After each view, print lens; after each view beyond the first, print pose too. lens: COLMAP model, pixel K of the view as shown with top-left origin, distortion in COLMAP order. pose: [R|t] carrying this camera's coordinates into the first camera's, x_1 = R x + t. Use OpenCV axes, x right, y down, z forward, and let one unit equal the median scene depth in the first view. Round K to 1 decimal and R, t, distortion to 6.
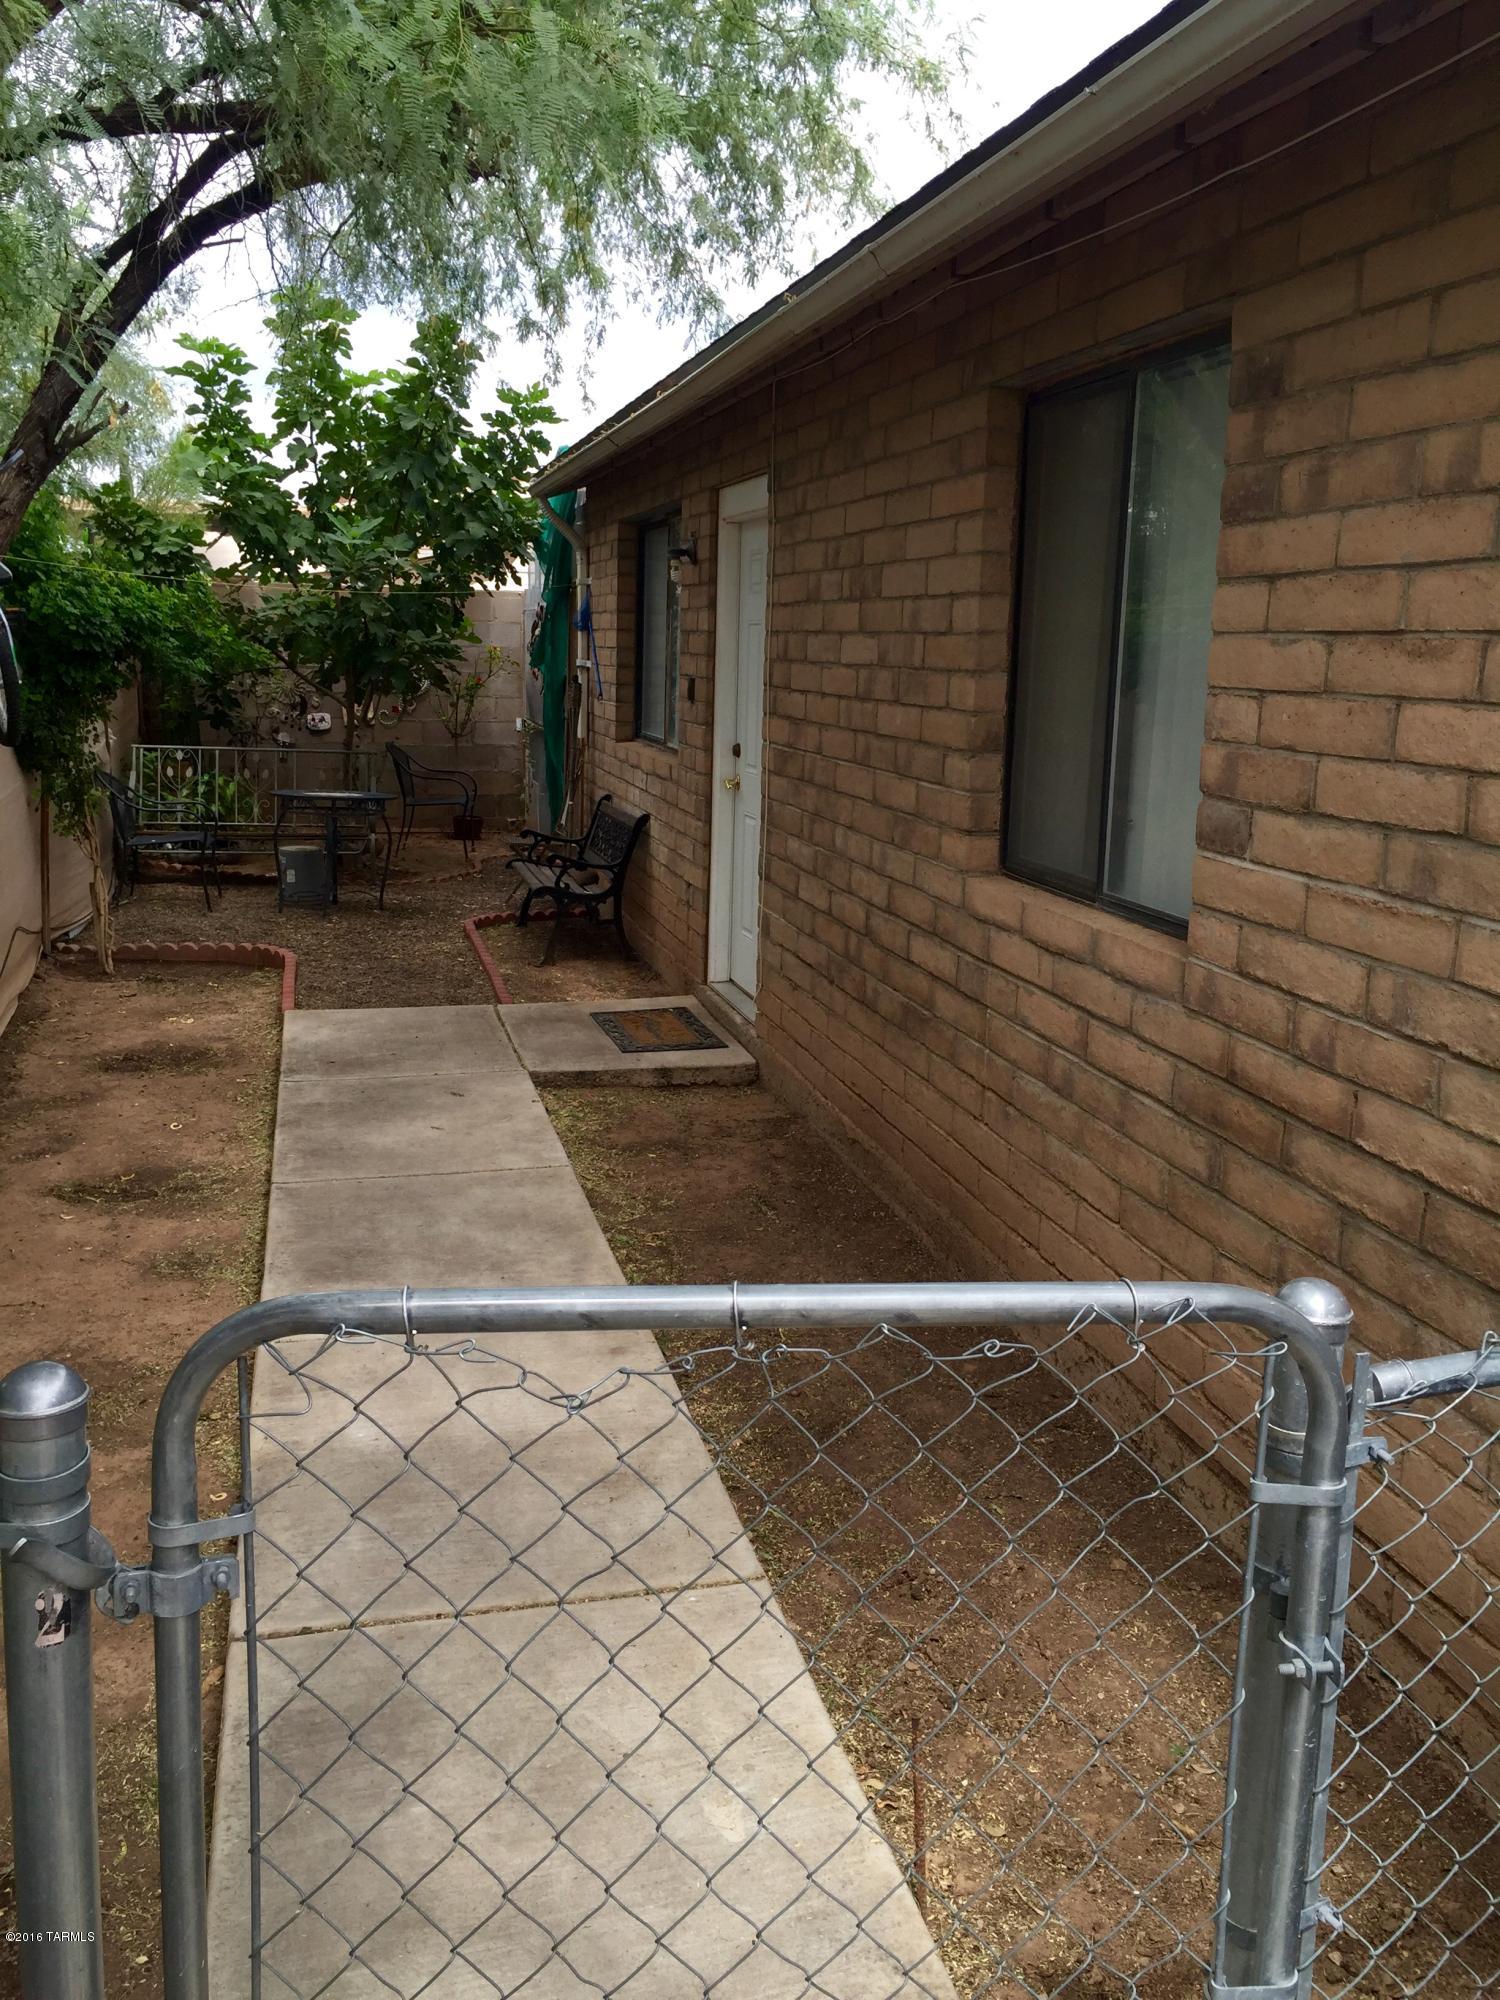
lens RADIAL K [[1694.2, 0, 747.7], [0, 1694.2, 992.9], [0, 0, 1]] dist [0.085217, -0.119855]
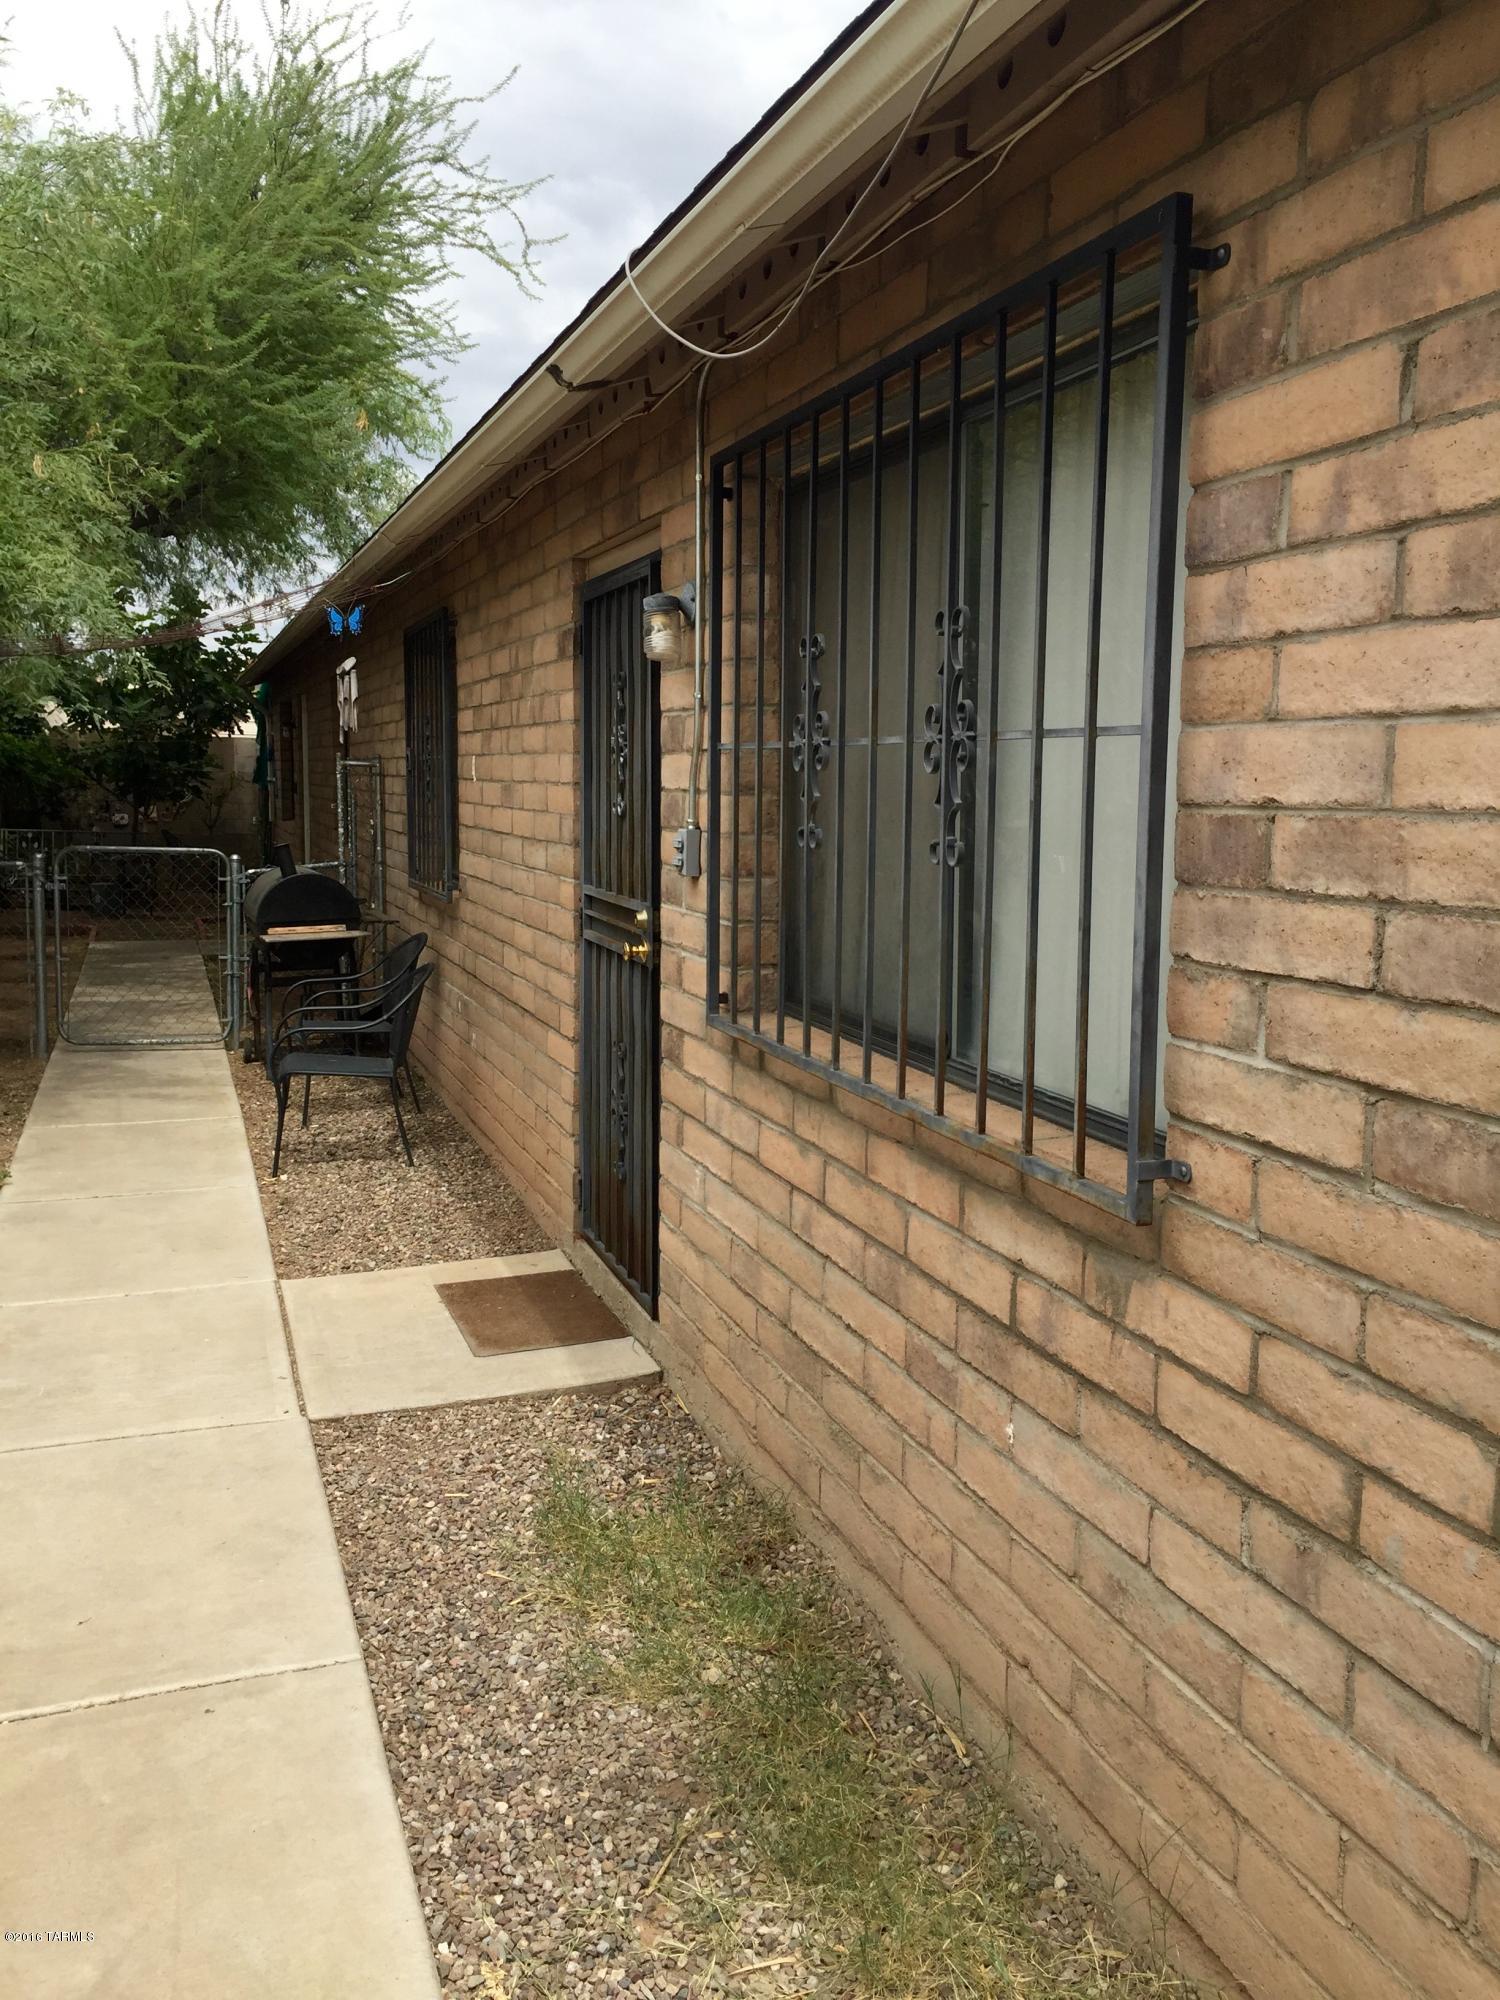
lens RADIAL K [[1694.3, 0, 796.9], [0, 1694.3, 1004.9], [0, 0, 1]] dist [0.092212, -0.113971]
pose [[0.993291, -0.023155, 0.113296, 0.224144], [0.031106, 0.997137, -0.068919, 0.168914], [-0.111375, 0.071981, 0.991168, -0.755061]]
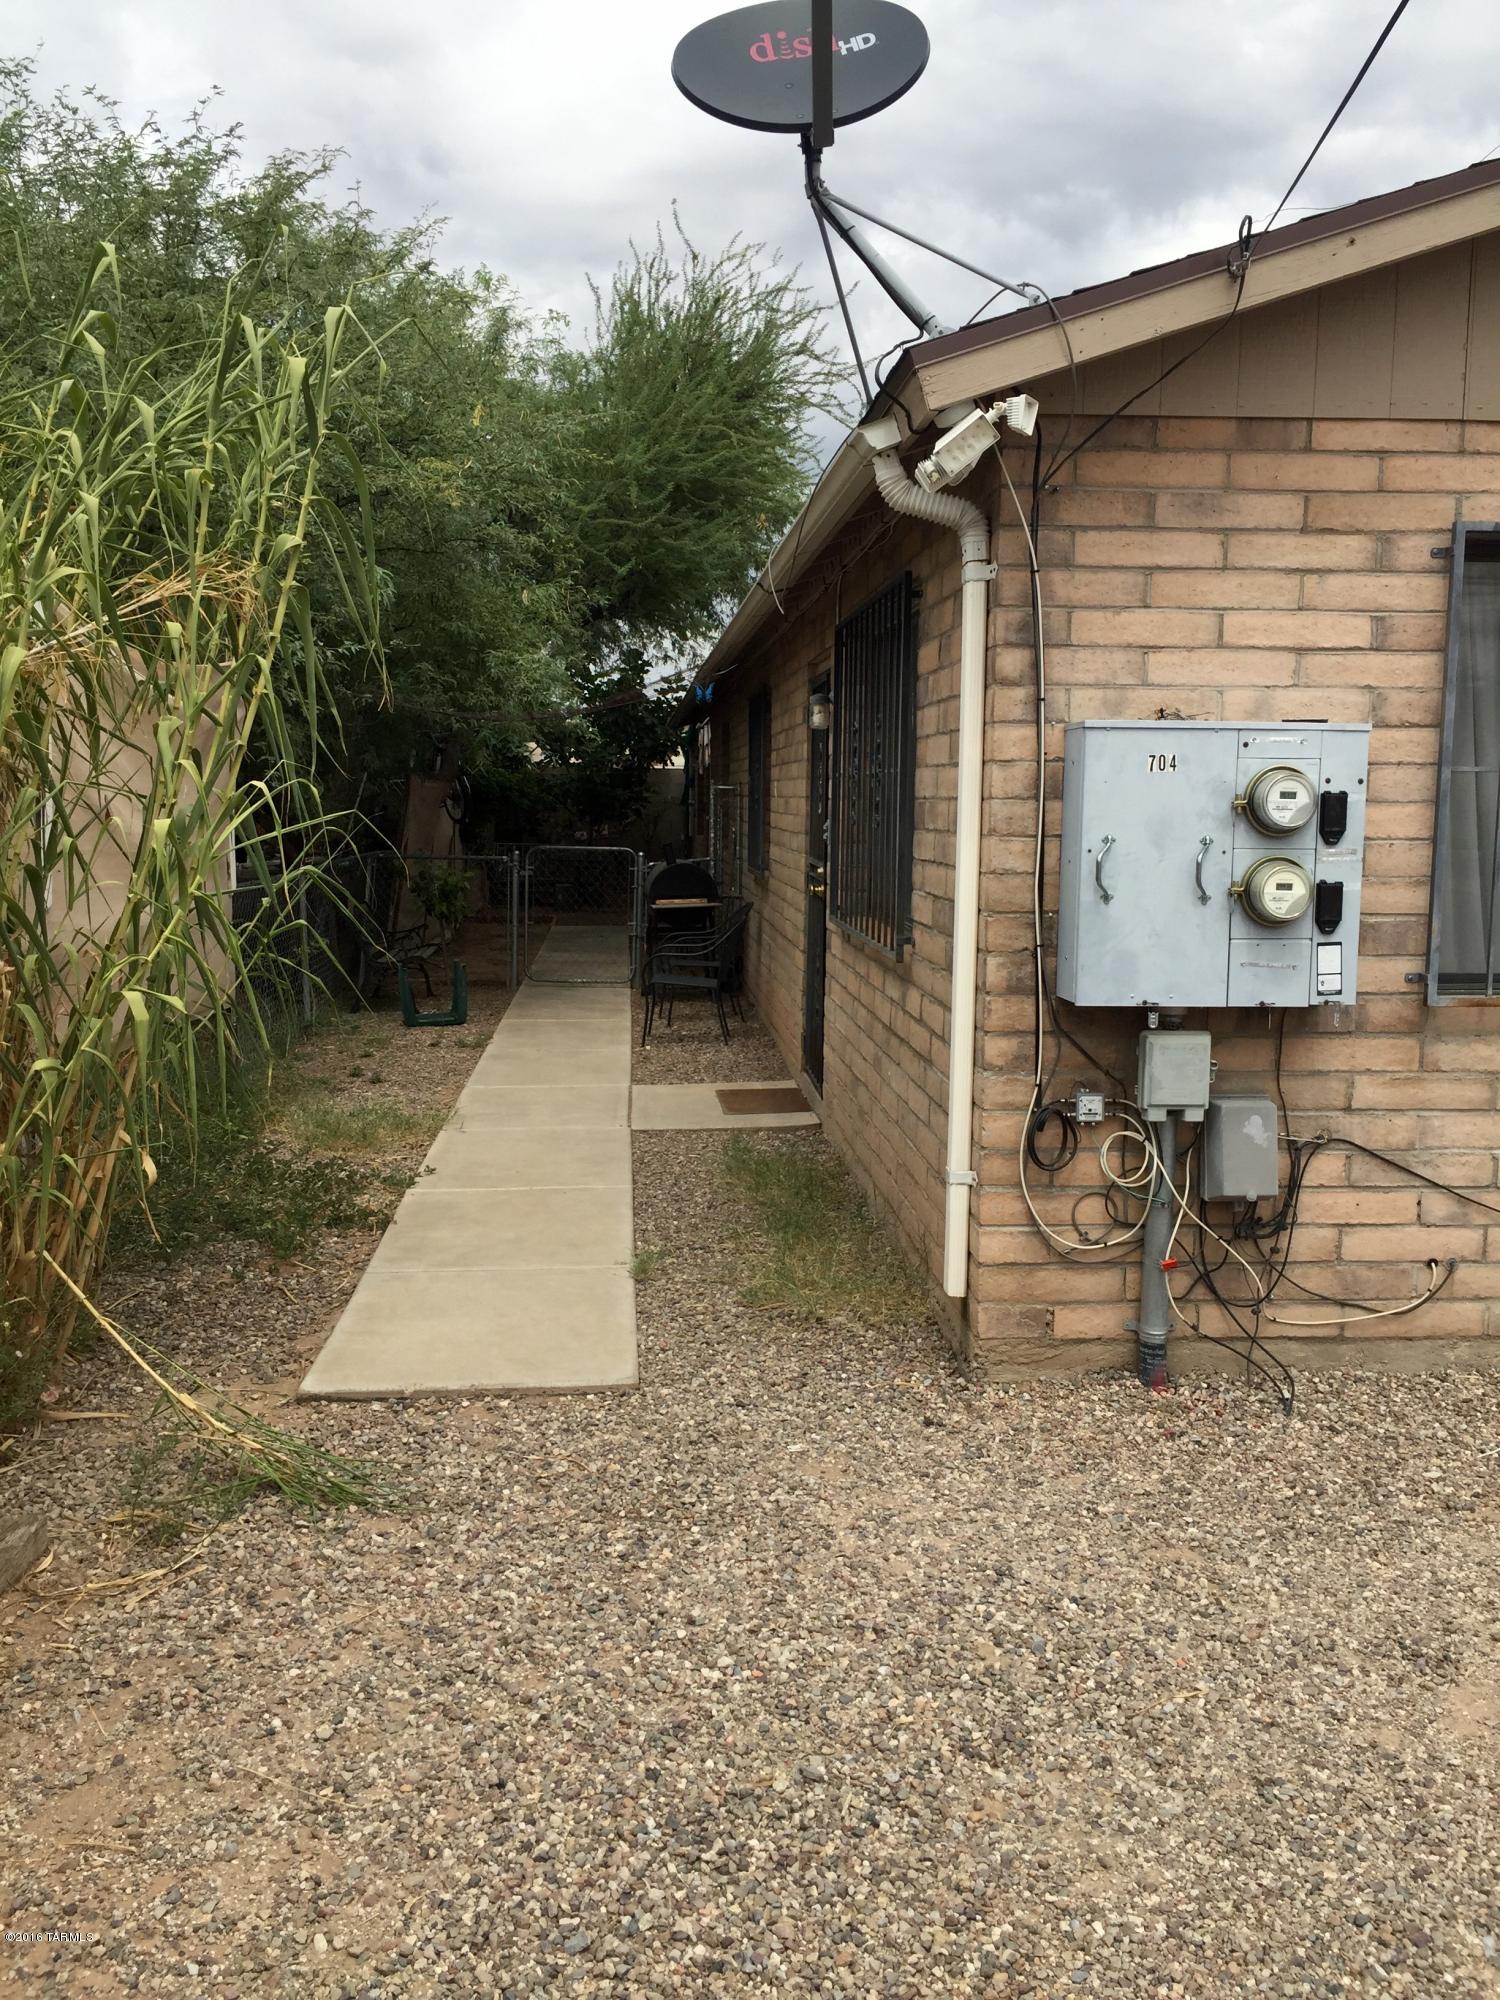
lens RADIAL K [[1694.2, 0, 747.7], [0, 1694.2, 992.9], [0, 0, 1]] dist [0.085217, -0.119855]
pose [[0.986003, 0.005792, -0.166629, 0.319277], [-0.021140, 0.995674, -0.090484, 0.233400], [0.165384, 0.092740, 0.981859, -1.044186]]
